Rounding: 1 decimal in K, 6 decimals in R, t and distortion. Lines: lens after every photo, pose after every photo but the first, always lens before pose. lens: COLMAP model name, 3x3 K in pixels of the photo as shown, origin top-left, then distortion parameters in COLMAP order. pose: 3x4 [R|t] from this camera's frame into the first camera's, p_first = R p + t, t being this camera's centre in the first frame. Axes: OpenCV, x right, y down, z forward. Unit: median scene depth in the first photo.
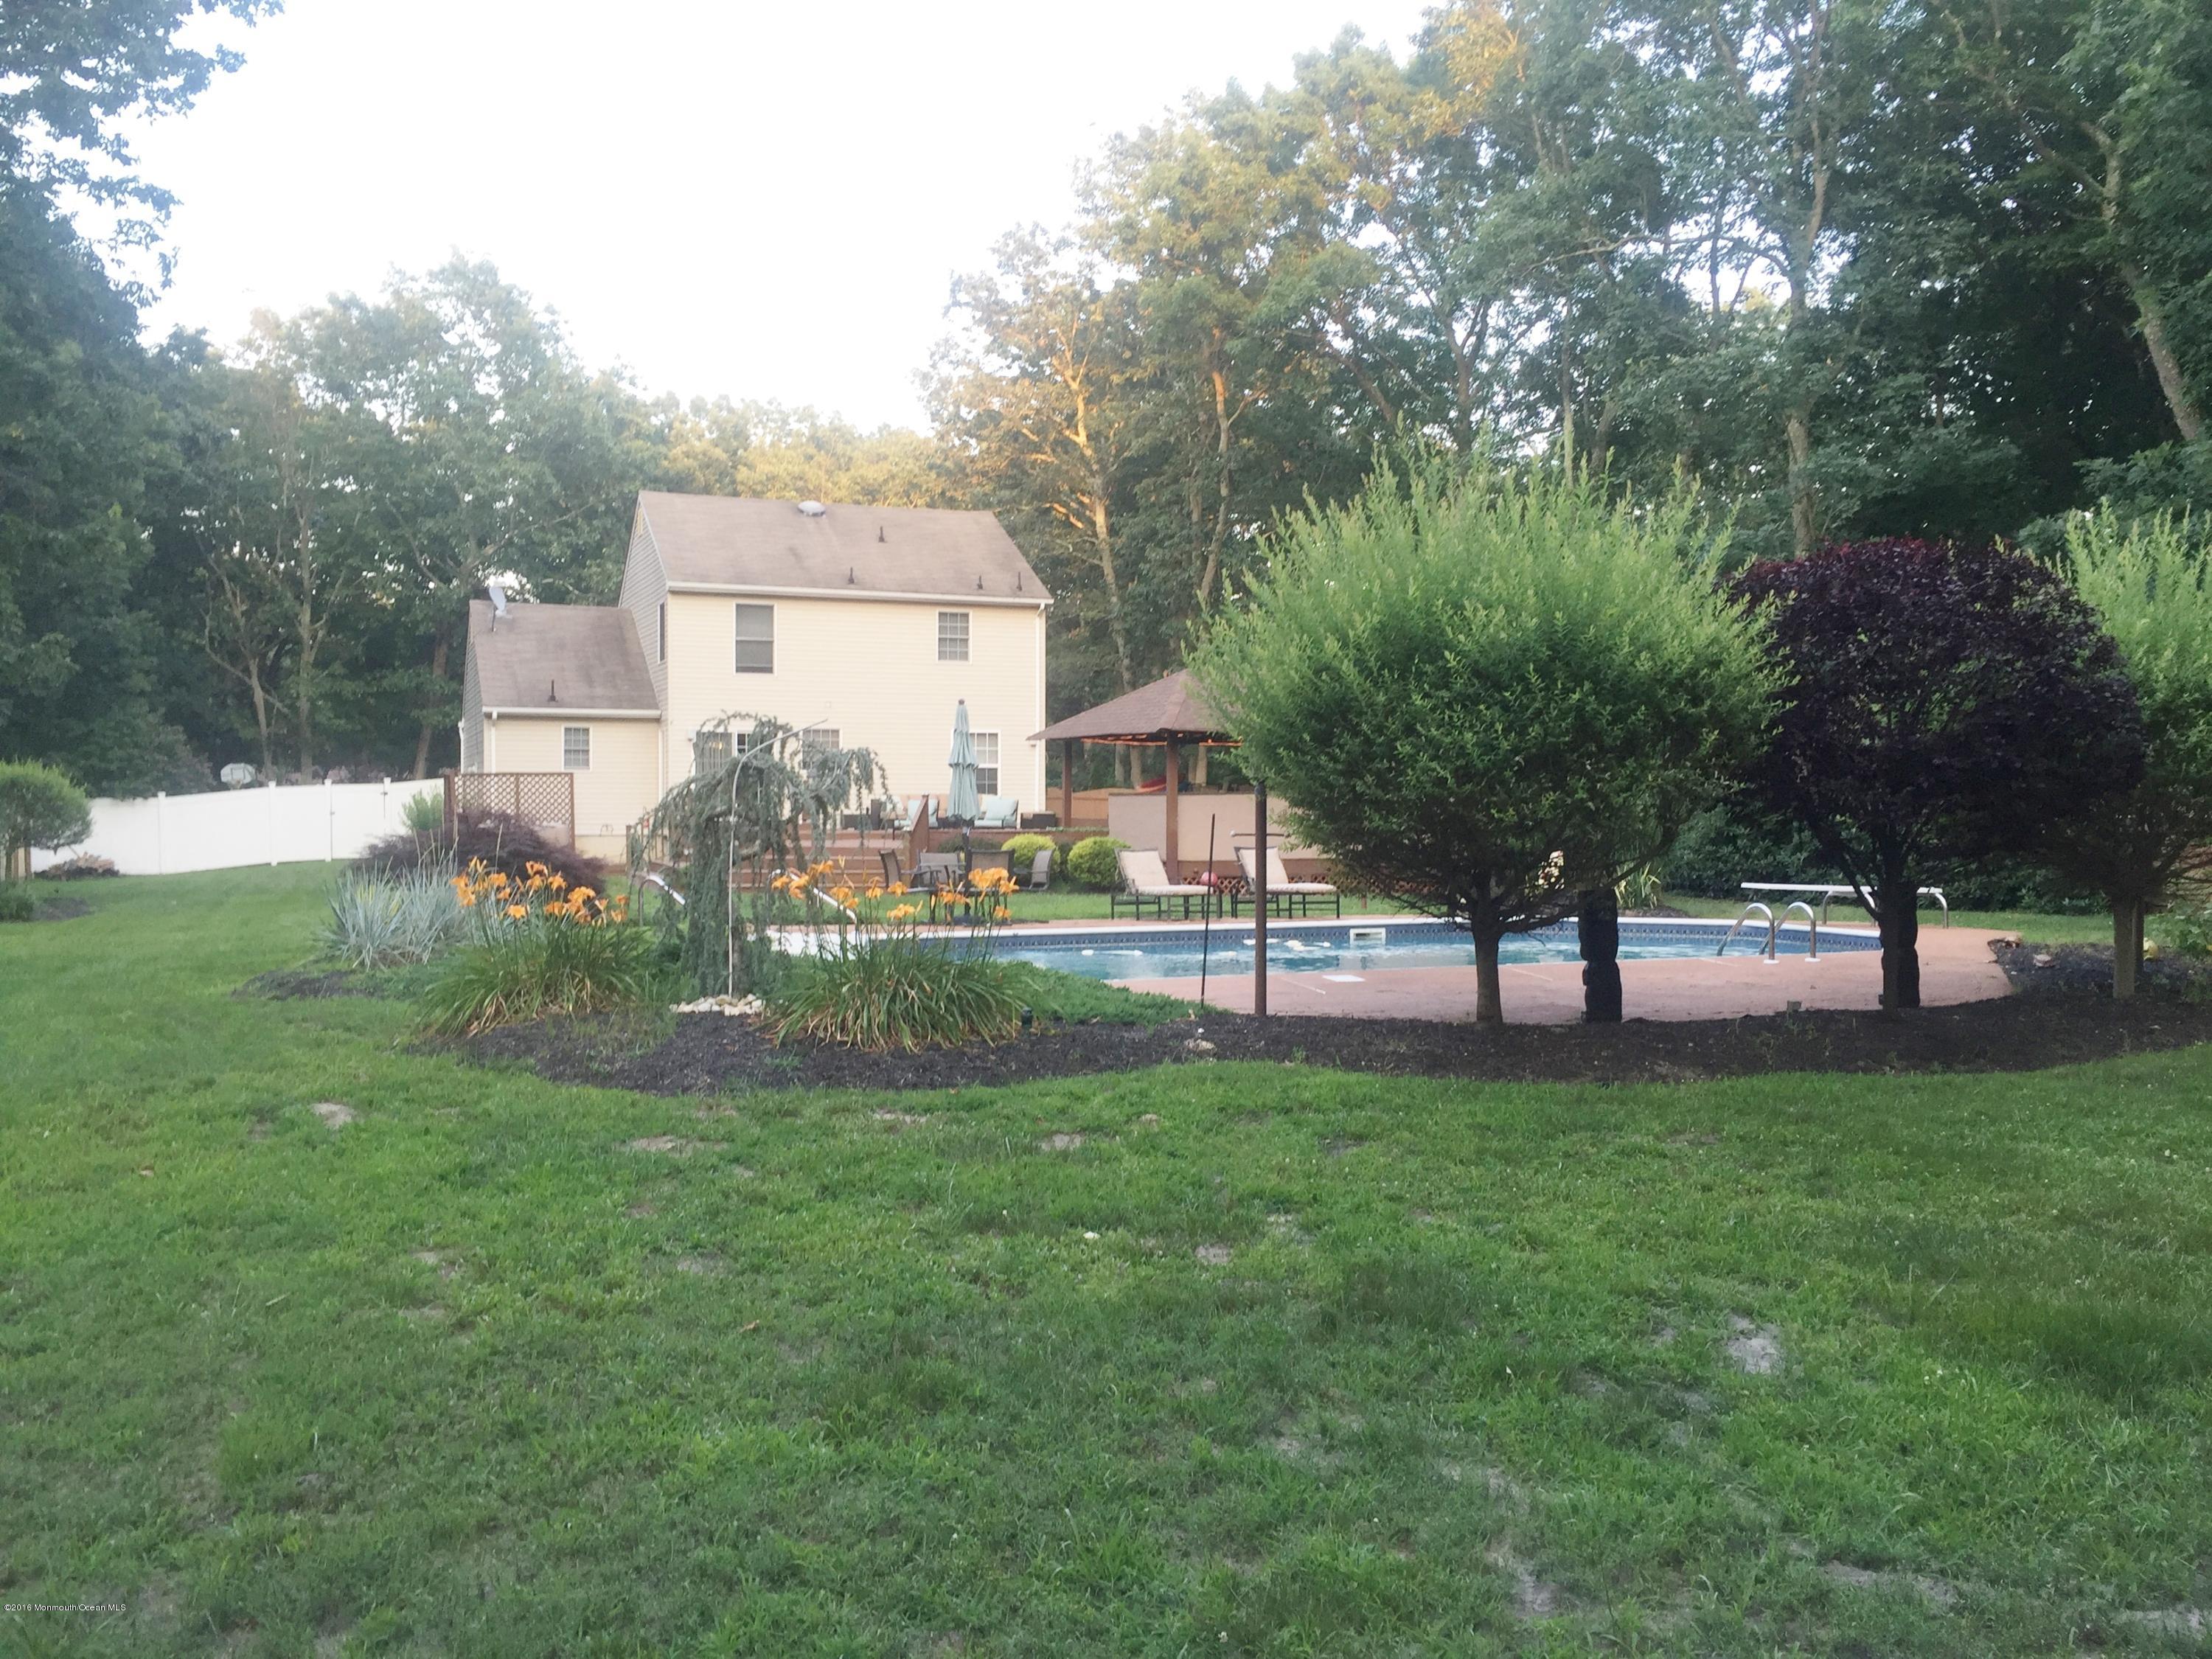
lens RADIAL K [[1883.8, 0, 1113.1], [0, 1883.8, 785.4], [0, 0, 1]] dist [0.043661, 0.005252]
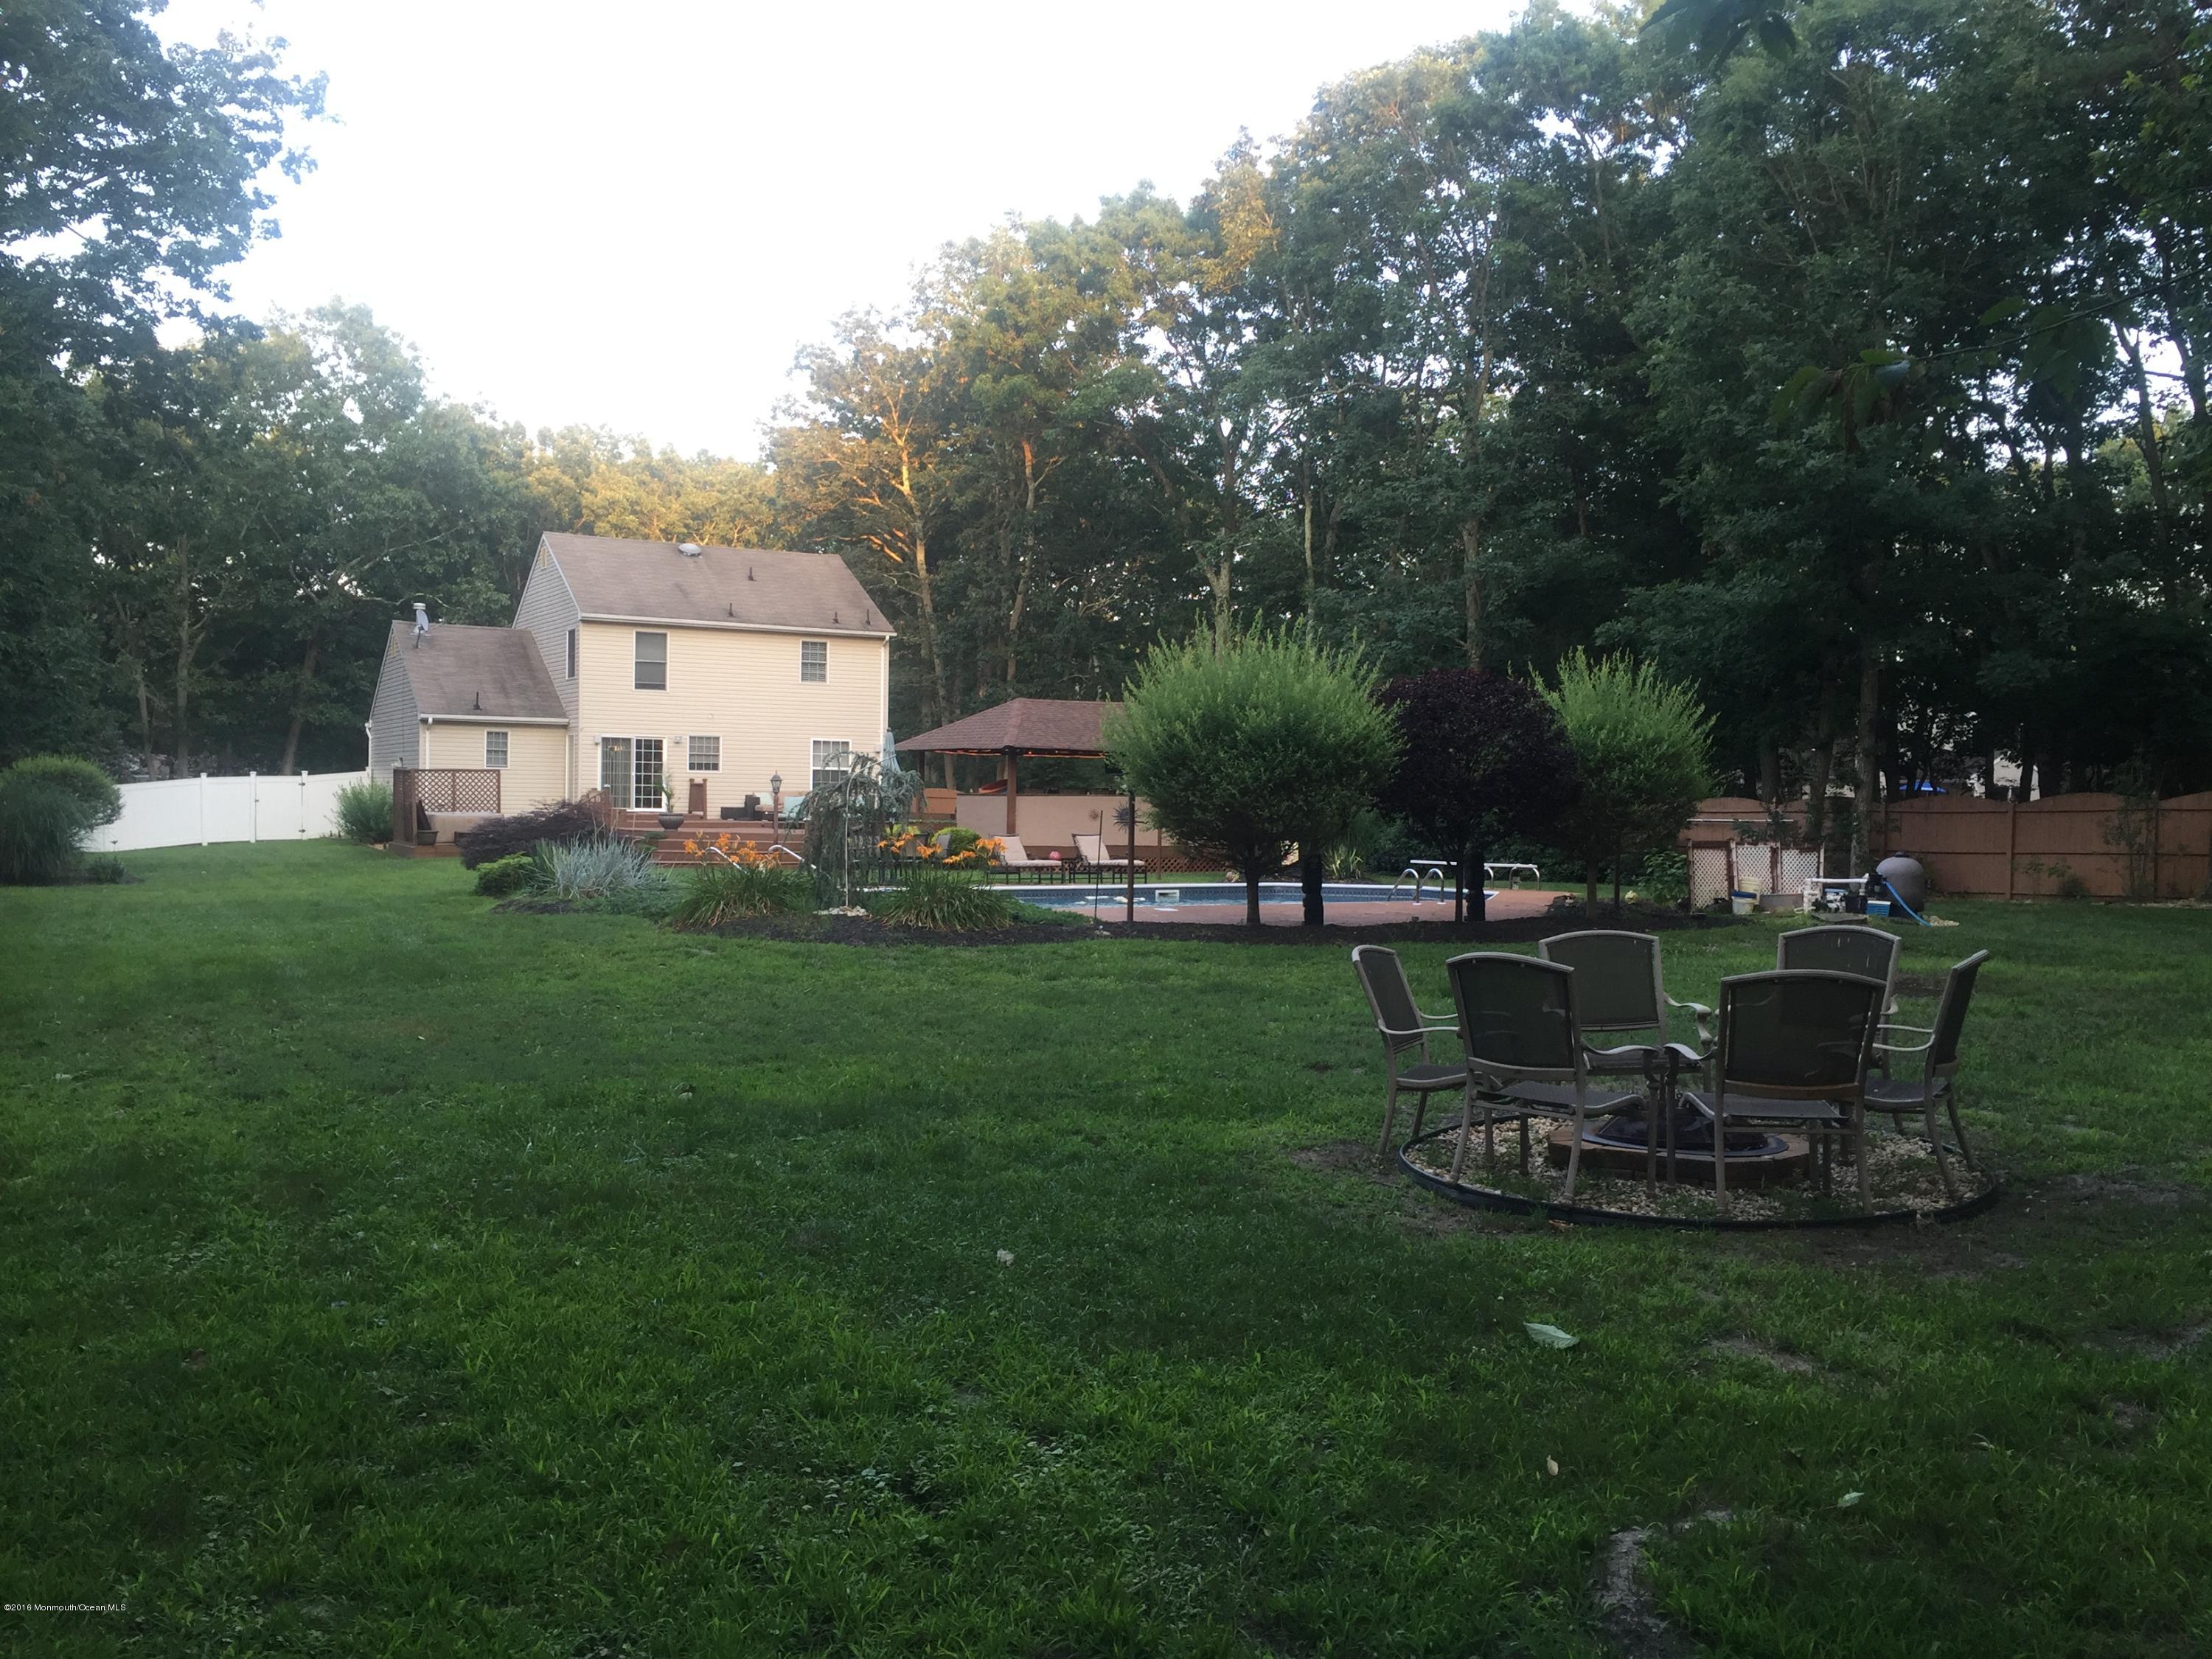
lens RADIAL K [[1879.4, 0, 1105.8], [0, 1879.4, 805.3], [0, 0, 1]] dist [0.081852, -0.105532]
pose [[0.991985, 0.012344, 0.125751, -0.049855], [-0.013867, 0.999841, 0.011241, -0.002860], [-0.125593, -0.012895, 0.991998, -0.227920]]
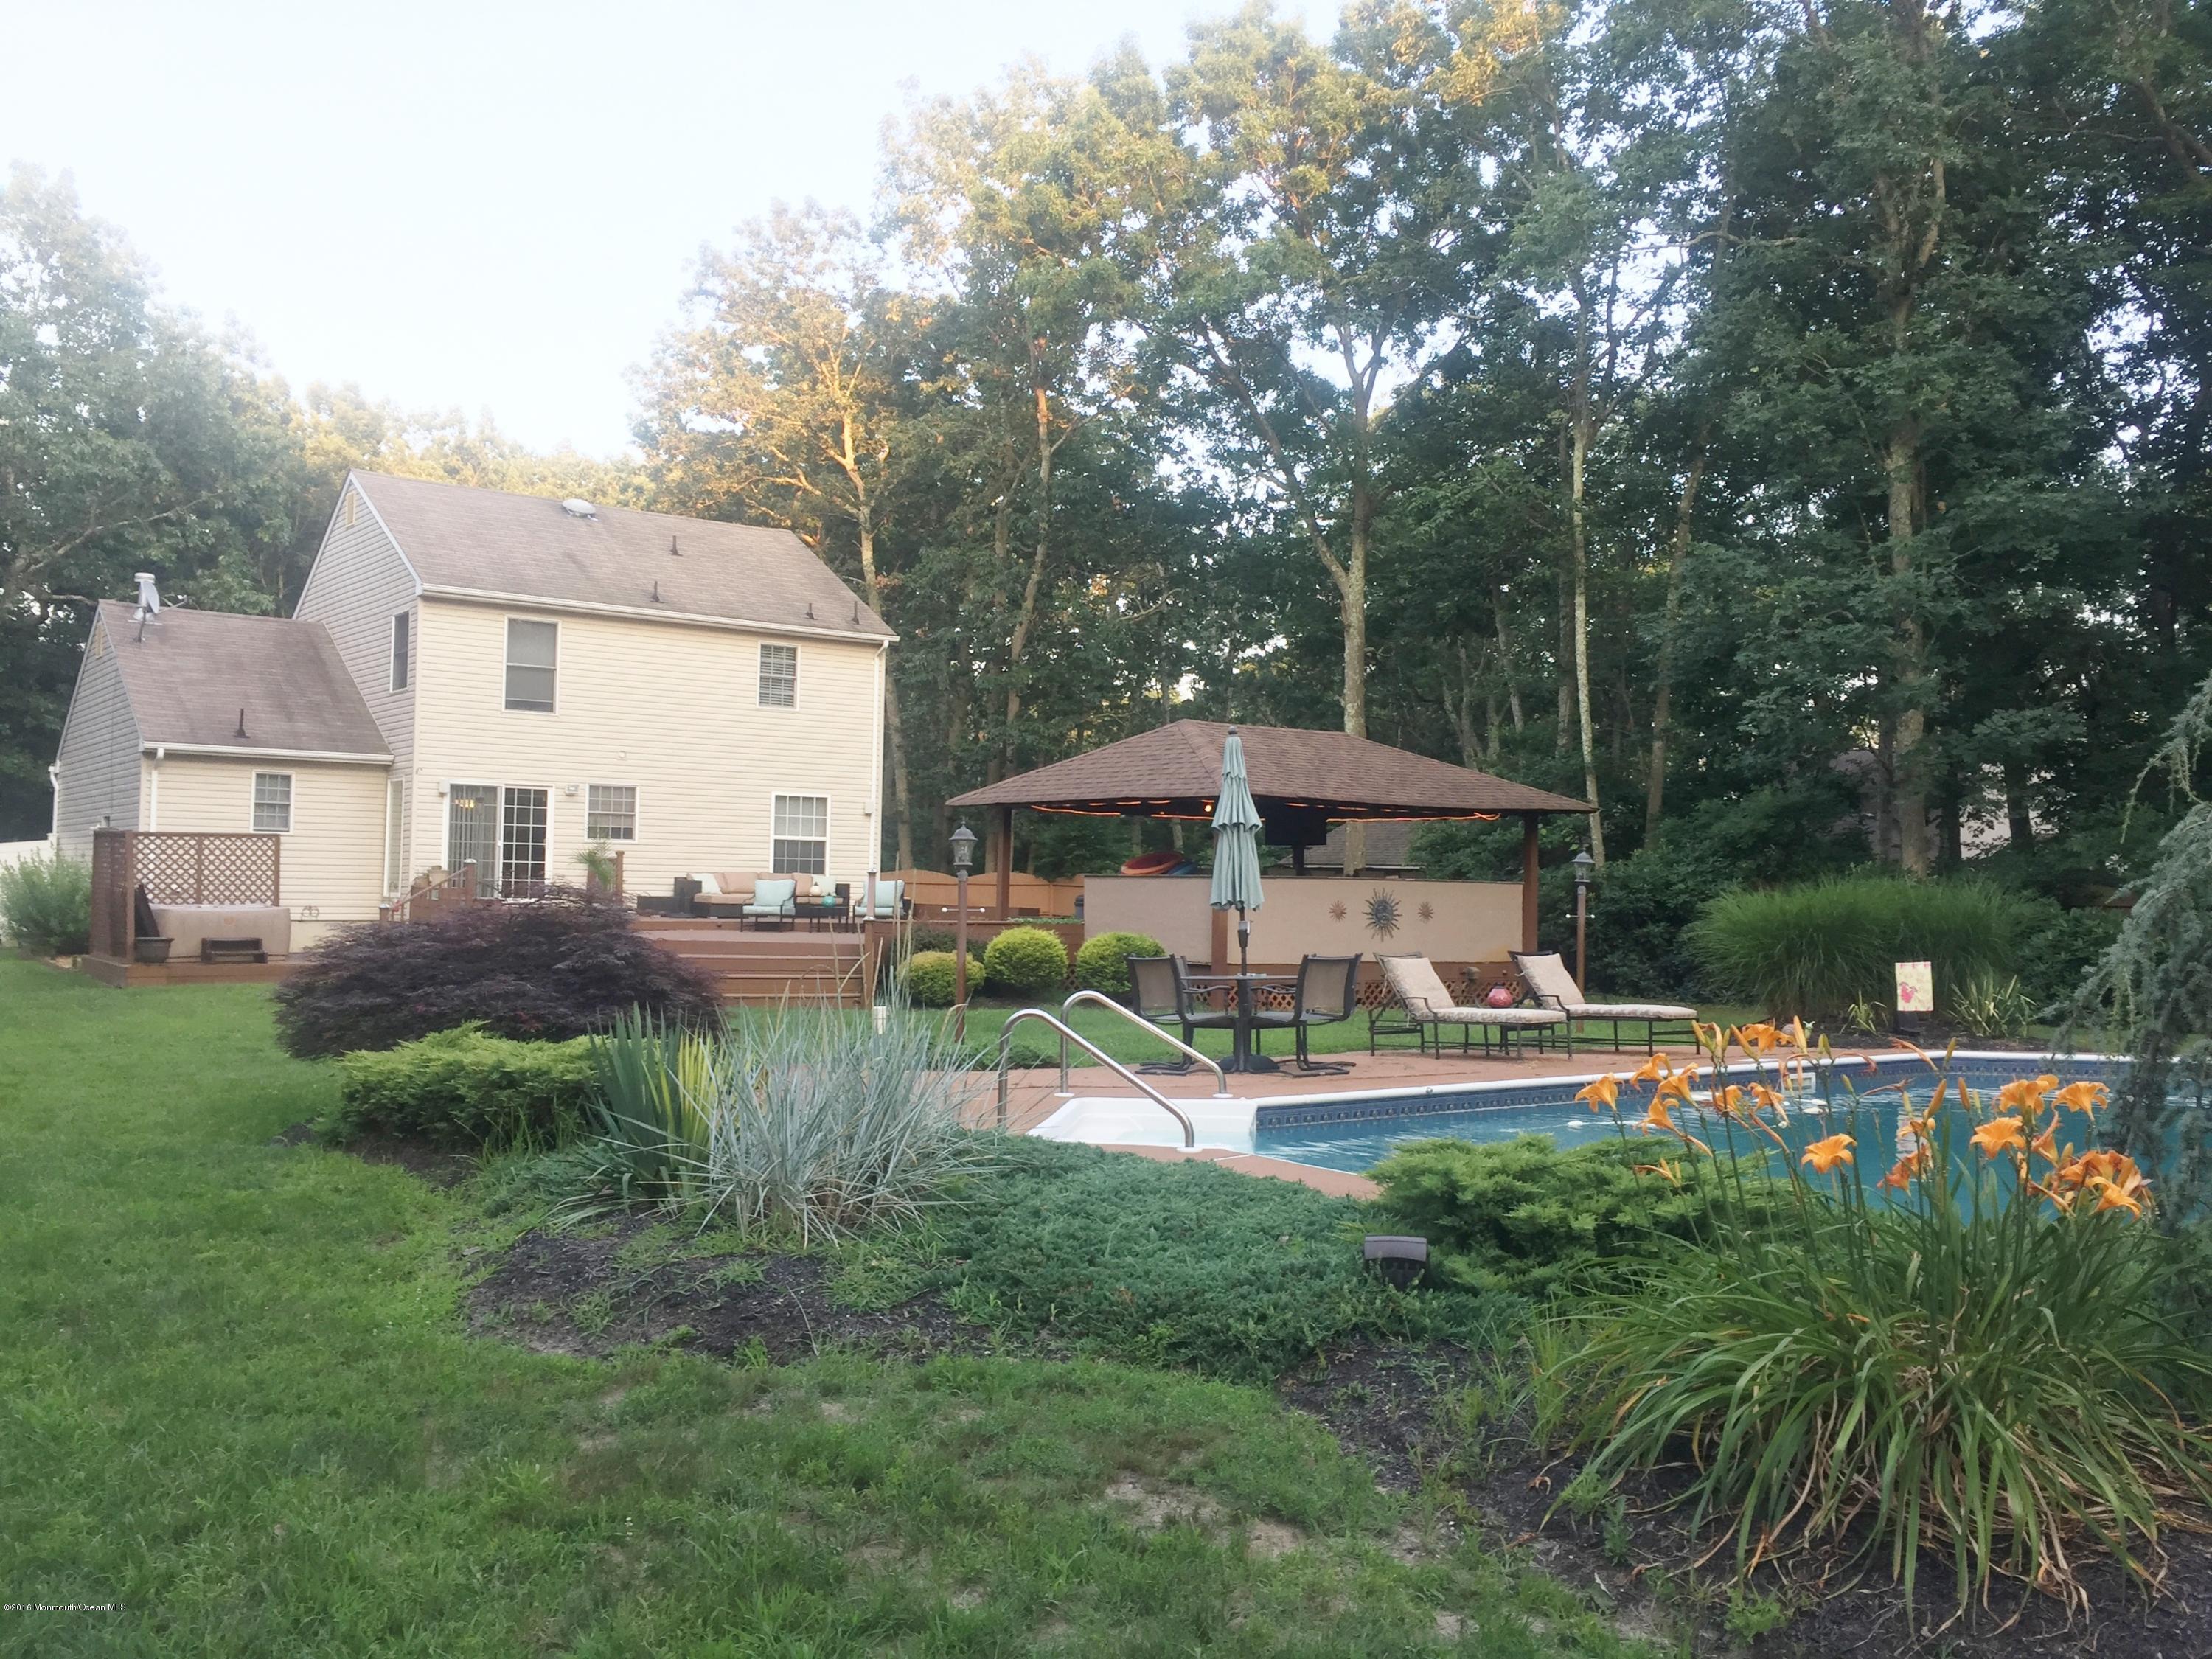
lens RADIAL K [[1879.4, 0, 1105.8], [0, 1879.4, 805.3], [0, 0, 1]] dist [0.081852, -0.105532]
pose [[0.967279, 0.026913, 0.252286, -0.150550], [-0.017802, 0.999107, -0.038325, 0.004007], [-0.253092, 0.032580, 0.966894, 0.192857]]
